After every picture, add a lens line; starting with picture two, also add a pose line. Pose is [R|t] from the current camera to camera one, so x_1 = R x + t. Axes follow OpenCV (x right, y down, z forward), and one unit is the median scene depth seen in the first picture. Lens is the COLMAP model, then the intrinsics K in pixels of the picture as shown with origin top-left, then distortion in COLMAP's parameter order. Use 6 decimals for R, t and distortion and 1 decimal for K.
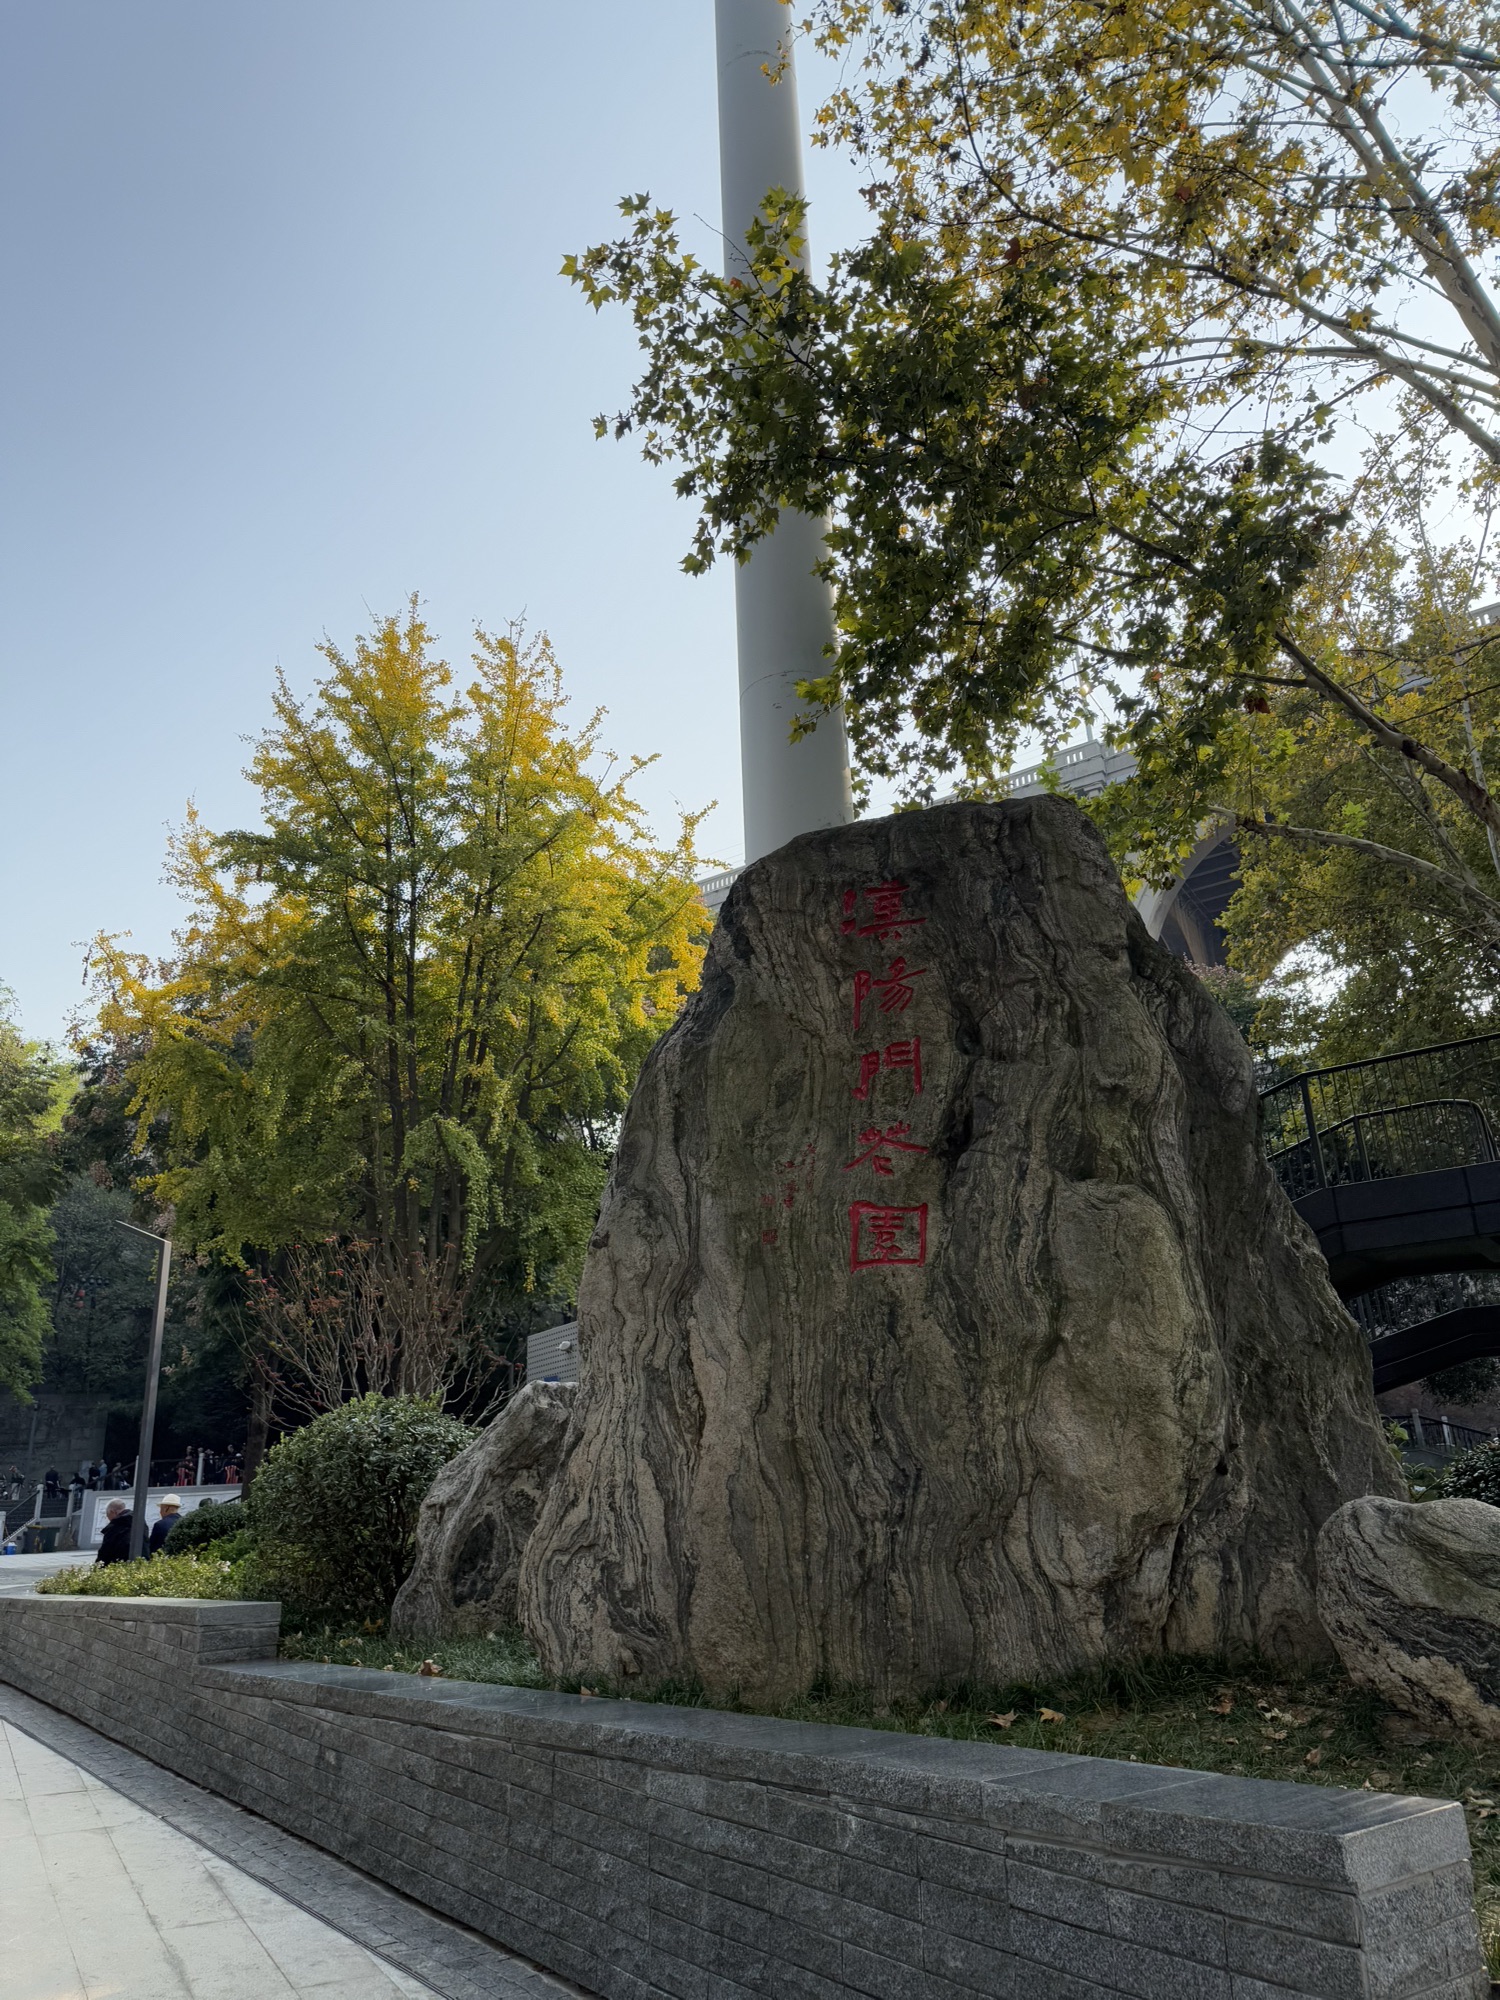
lens RADIAL K [[1397.1, 0, 751.0], [0, 1397.1, 1010.1], [0, 0, 1]] dist [0.009814, 0.000813]
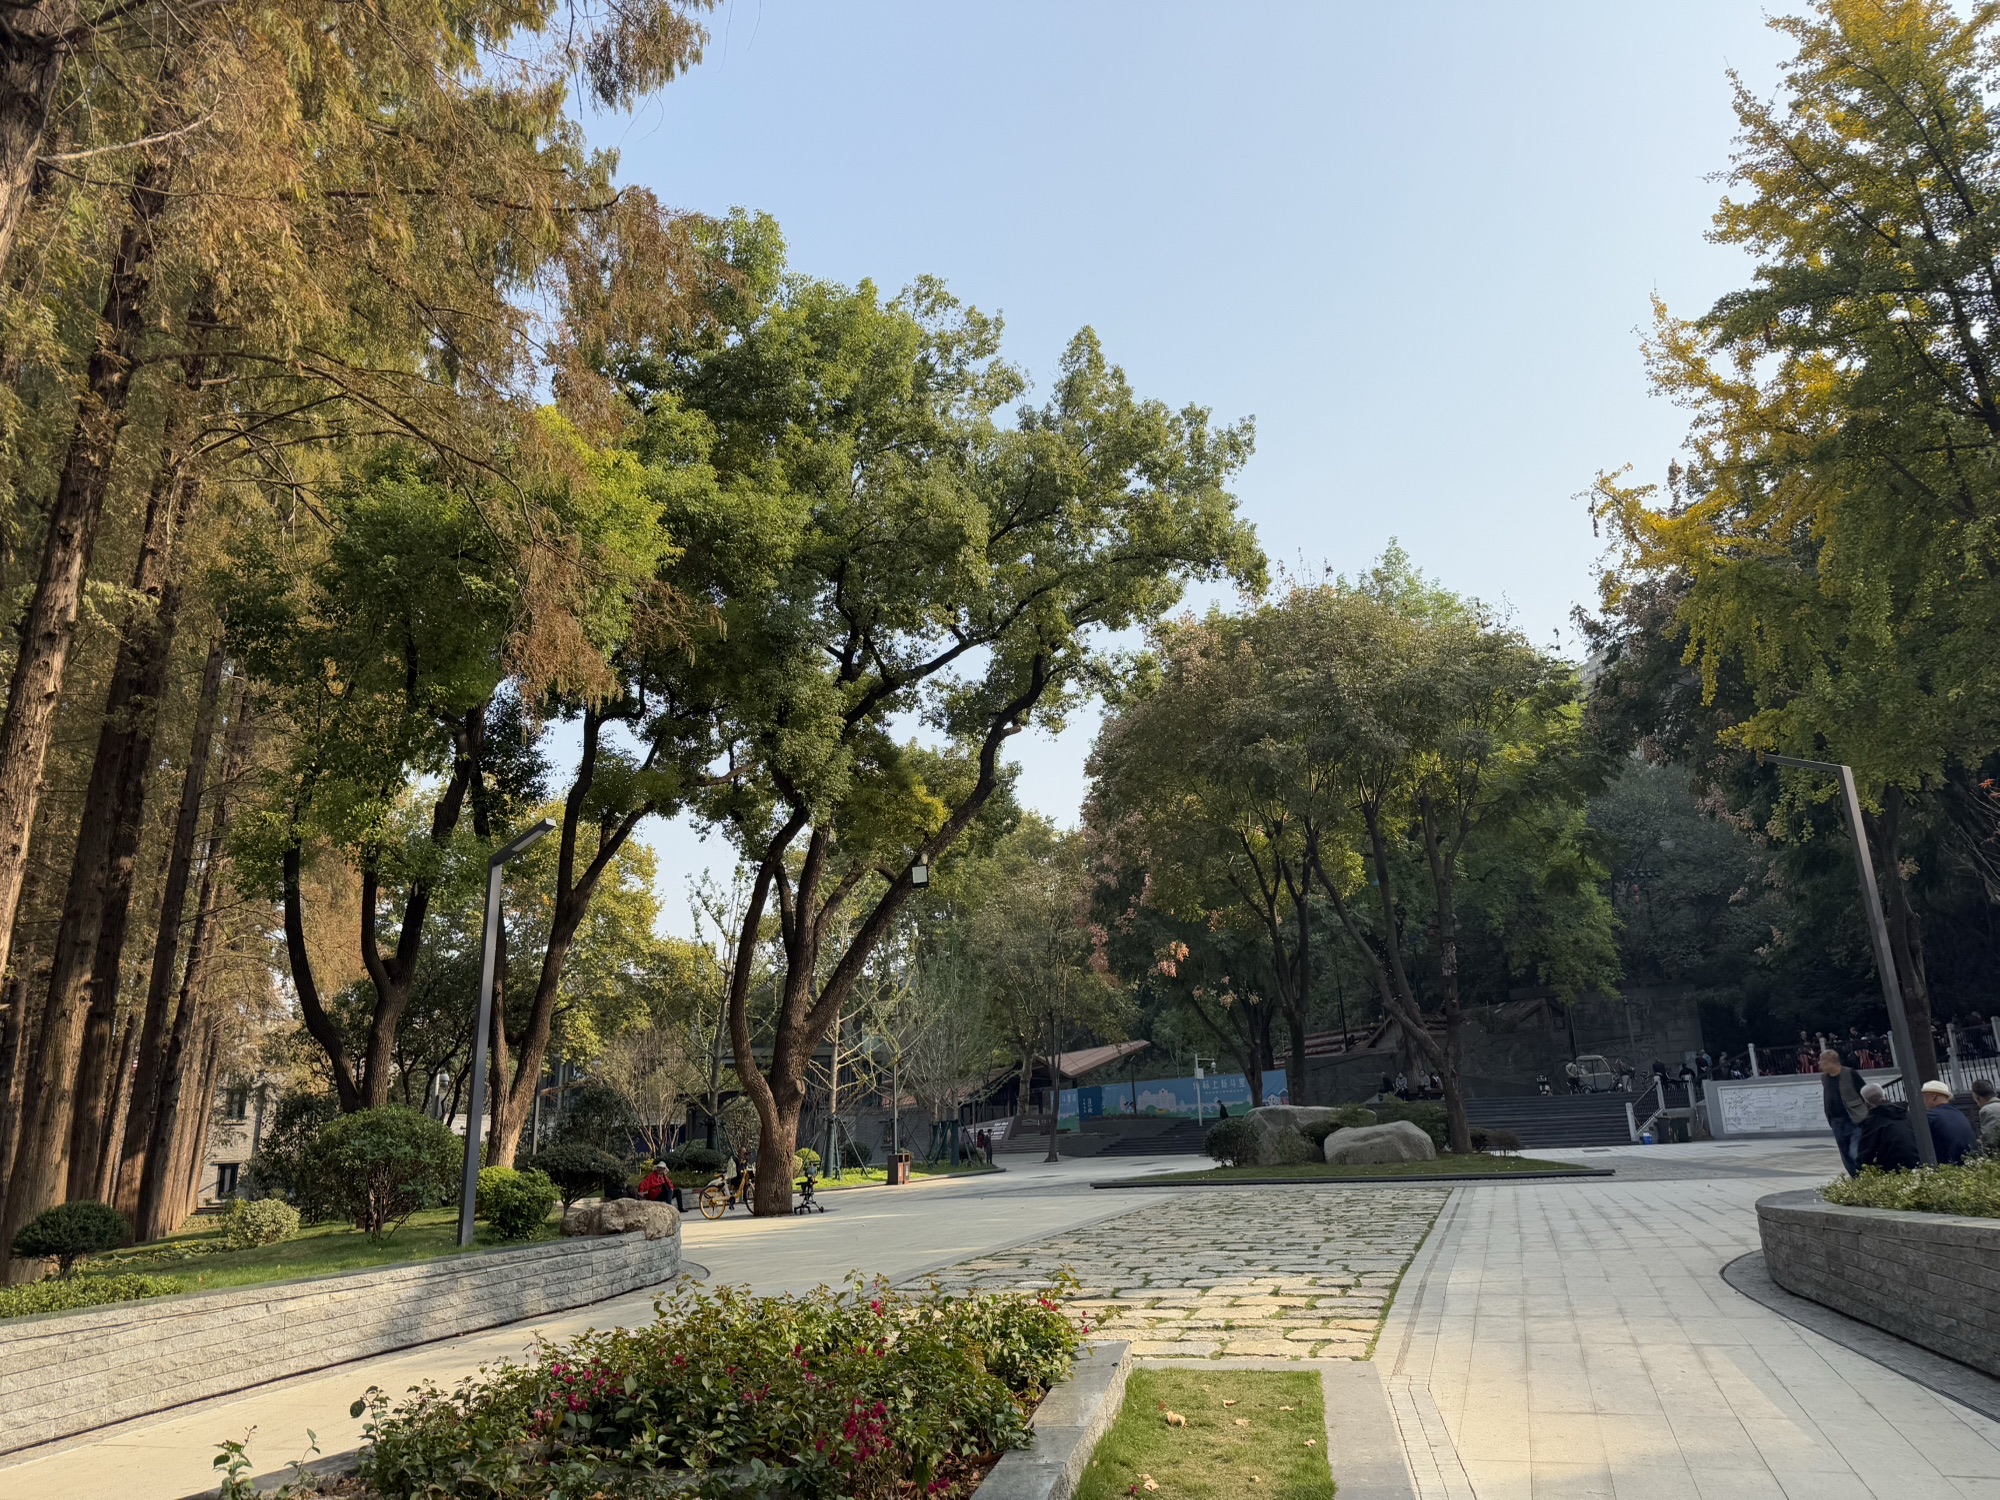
lens RADIAL K [[1397.1, 0, 1001.6], [0, 1397.1, 745.7], [0, 0, 1]] dist [0.009814, 0.000813]
pose [[0.654309, -0.204737, -0.727986, -0.095689], [0.272593, 0.961792, -0.025487, 0.028483], [0.705389, -0.181768, 0.685118, 0.084851]]
